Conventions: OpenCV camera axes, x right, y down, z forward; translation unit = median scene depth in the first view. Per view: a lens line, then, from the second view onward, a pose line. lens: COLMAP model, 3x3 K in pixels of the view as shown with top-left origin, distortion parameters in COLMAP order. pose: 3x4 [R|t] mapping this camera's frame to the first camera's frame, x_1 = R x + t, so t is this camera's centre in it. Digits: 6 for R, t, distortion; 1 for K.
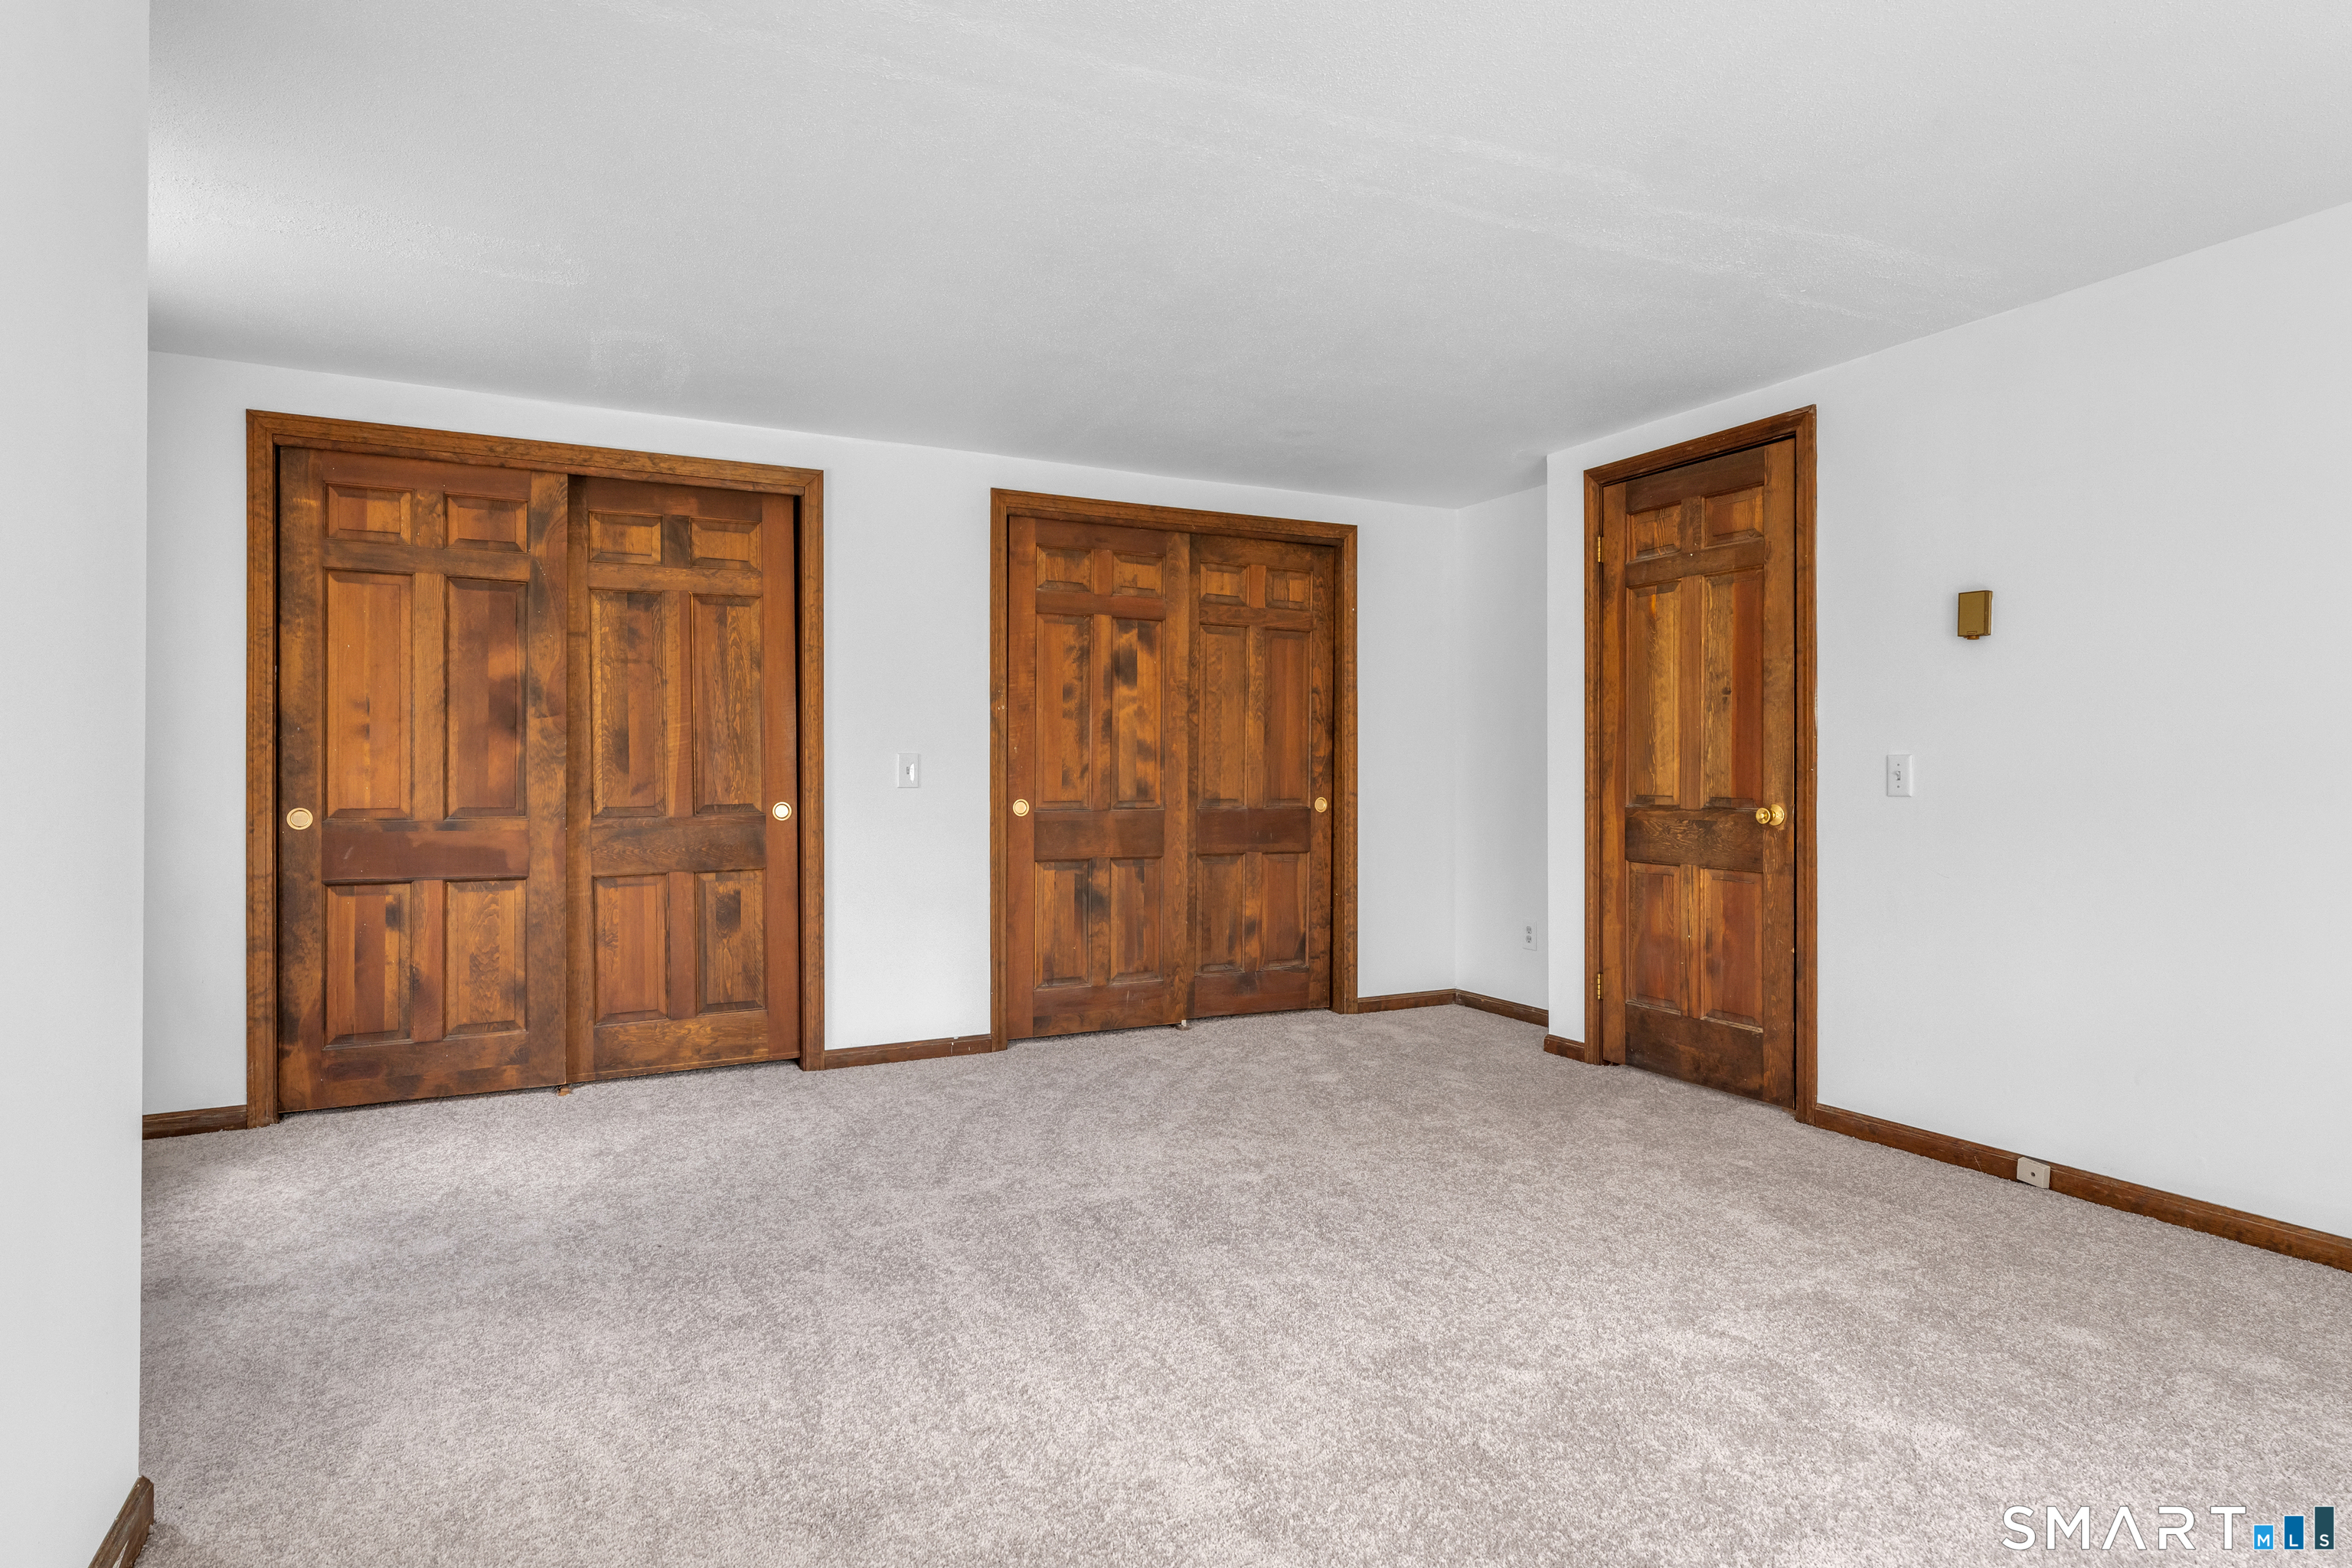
lens RADIAL K [[1273.3, 0, 1186.8], [0, 1273.3, 786.8], [0, 0, 1]] dist [0.007369, 0.000705]
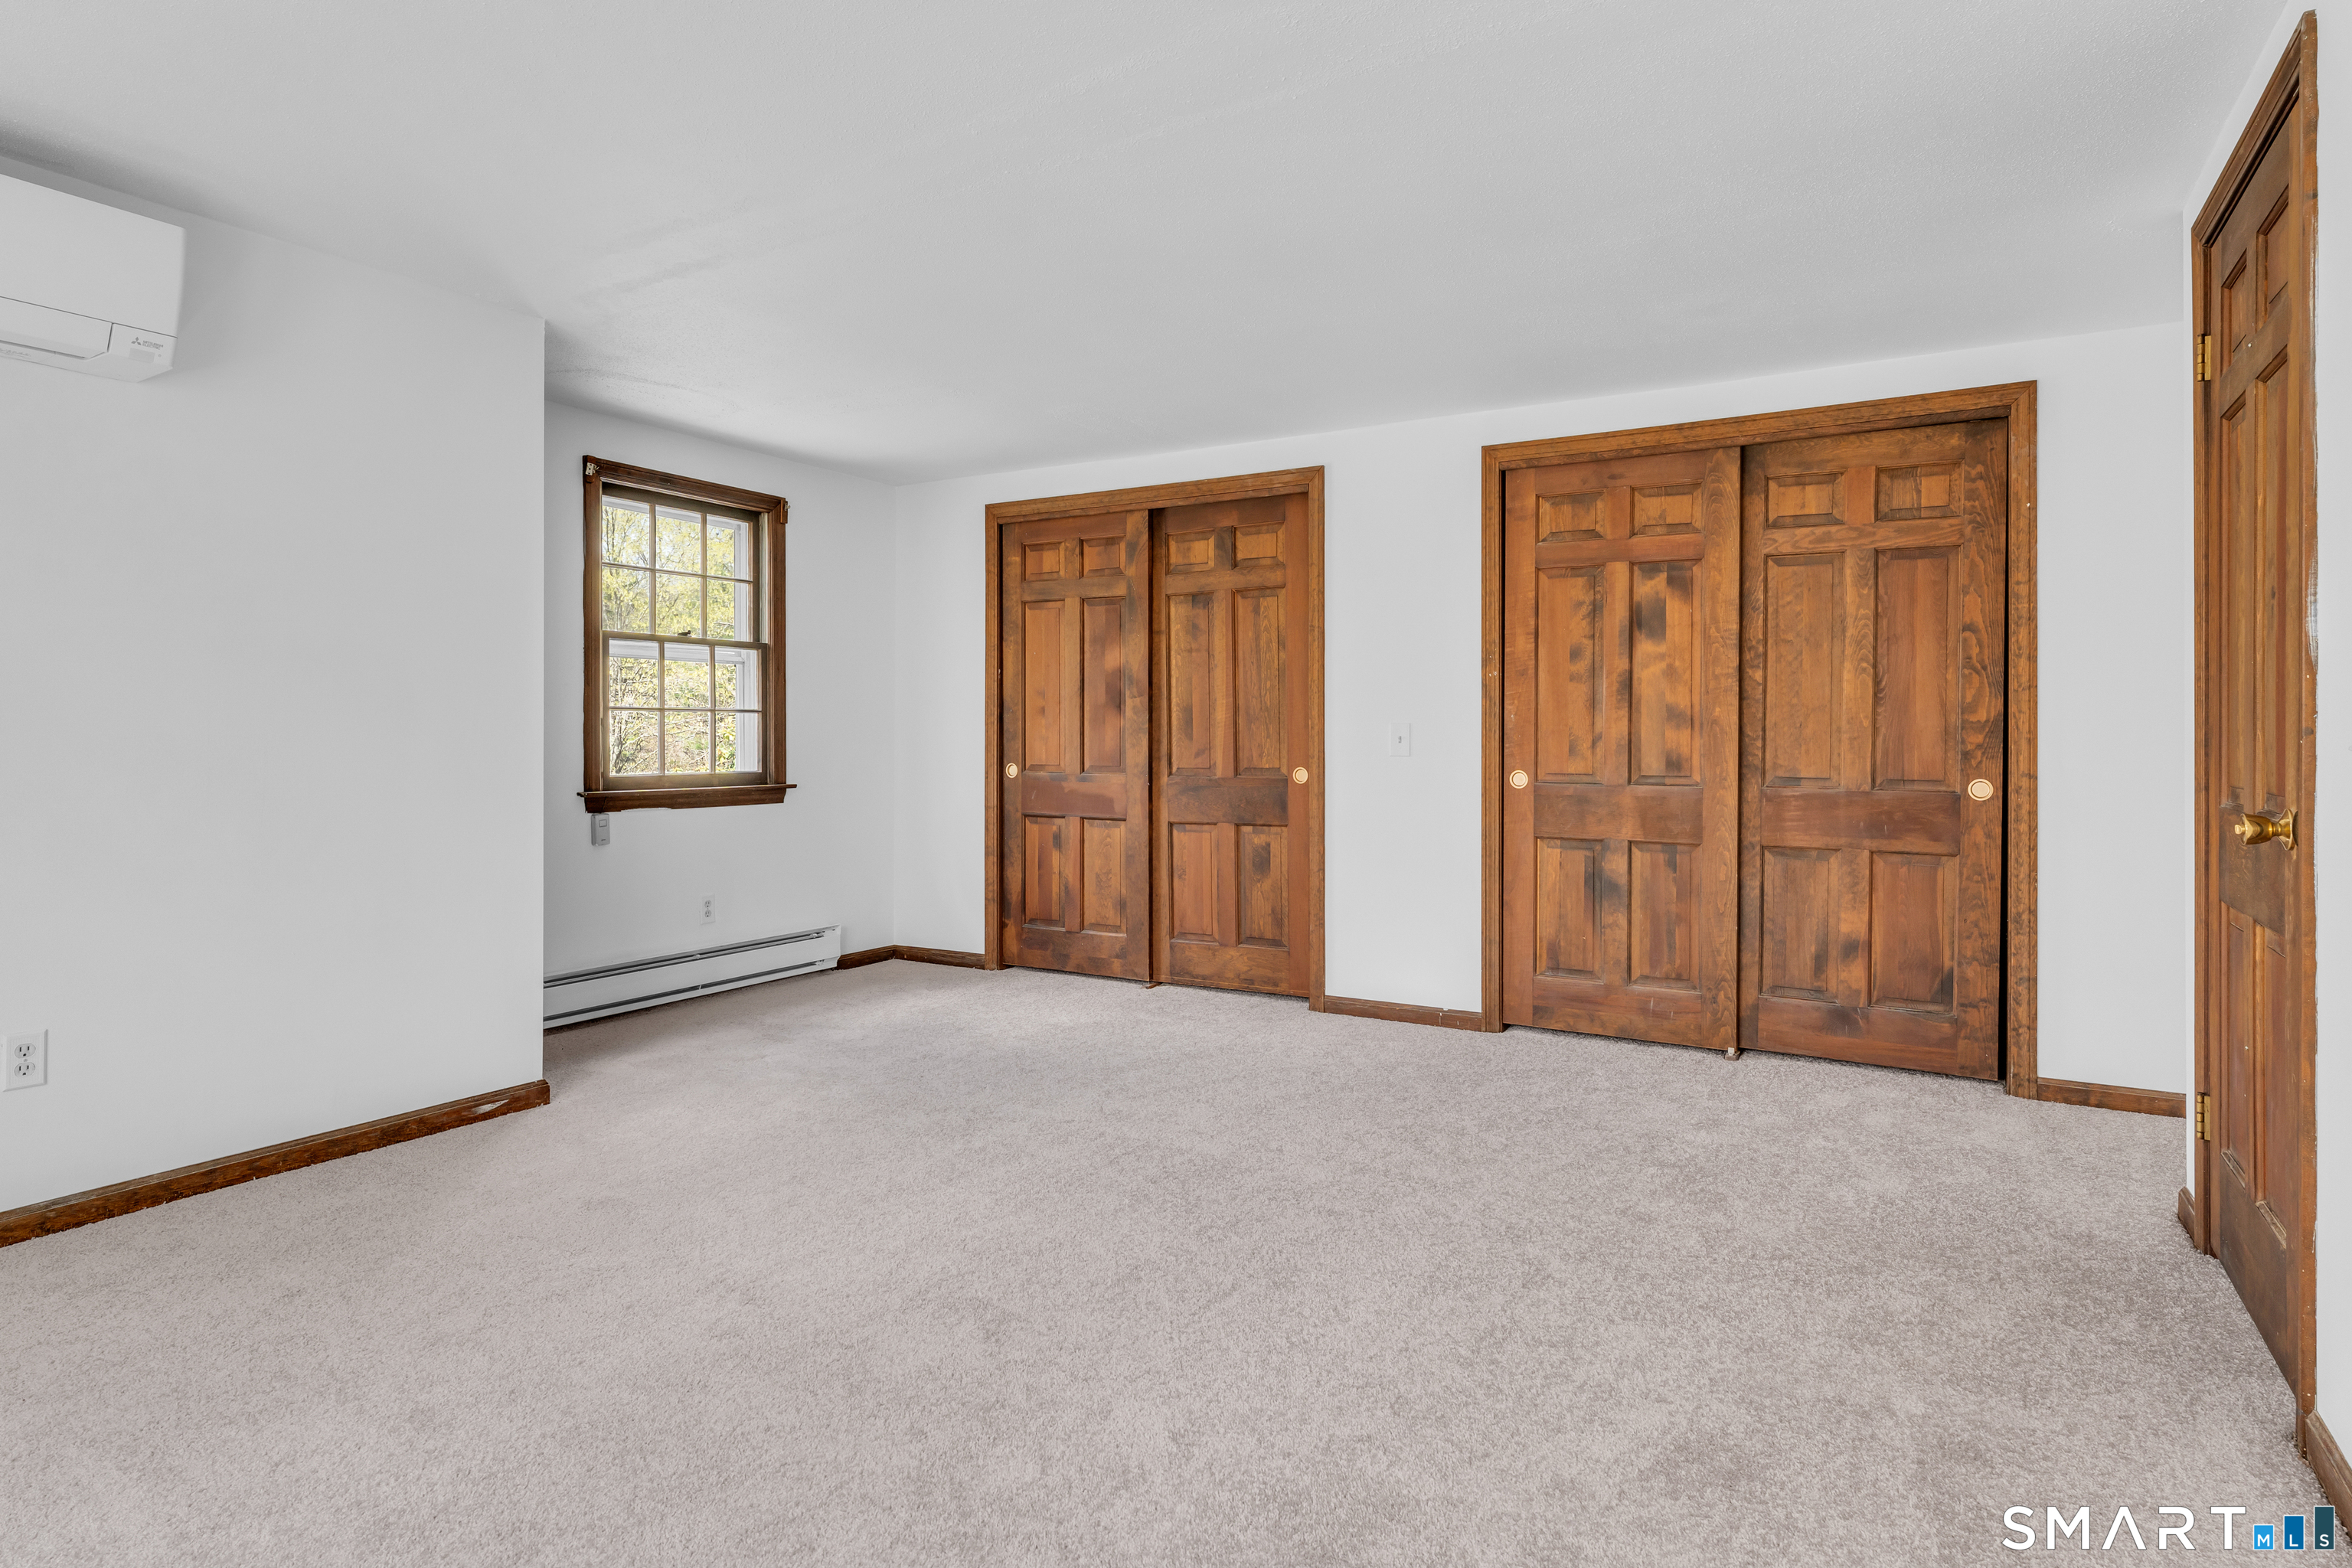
lens RADIAL K [[1273.3, 0, 1139.1], [0, 1273.3, 757.1], [0, 0, 1]] dist [0.007369, 0.000705]
pose [[0.526742, 0.013654, -0.849915, 0.570686], [-0.014034, 0.999874, 0.007365, -0.003217], [0.849909, 0.008048, 0.526868, 0.292766]]
